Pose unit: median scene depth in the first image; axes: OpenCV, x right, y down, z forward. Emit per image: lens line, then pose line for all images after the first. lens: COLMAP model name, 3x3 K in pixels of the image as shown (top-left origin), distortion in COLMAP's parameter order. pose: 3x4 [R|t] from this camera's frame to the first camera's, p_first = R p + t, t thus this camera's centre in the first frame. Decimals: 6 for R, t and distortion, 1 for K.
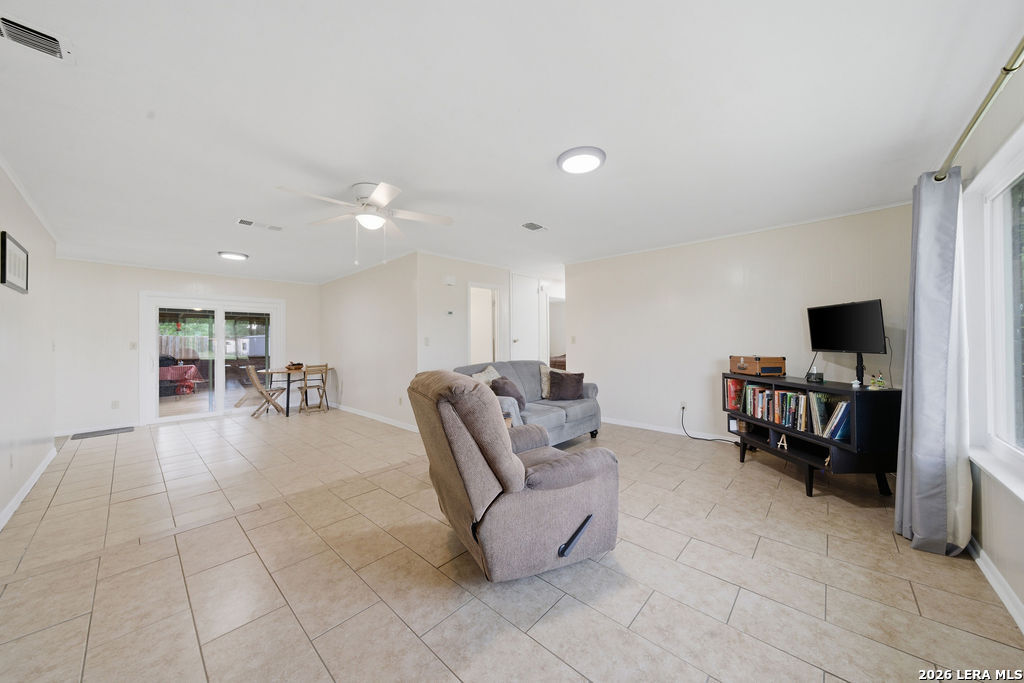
lens RADIAL K [[349.2, 0, 514.5], [0, 349.2, 342.2], [0, 0, 1]] dist [-0.000334, -0.000103]
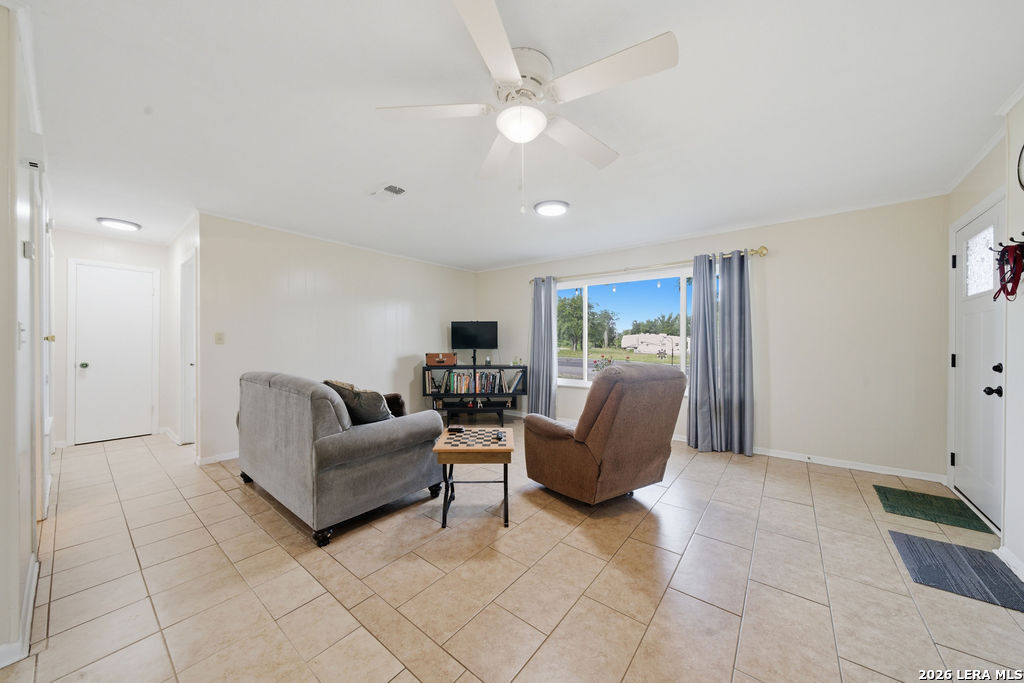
lens RADIAL K [[349.2, 0, 514.5], [0, 349.2, 342.2], [0, 0, 1]] dist [-0.000334, -0.000103]
pose [[-0.067066, 0.011251, 0.997685, -0.889201], [0.003795, 0.999932, -0.011021, 0.015475], [-0.997741, 0.003047, -0.067104, 0.947909]]
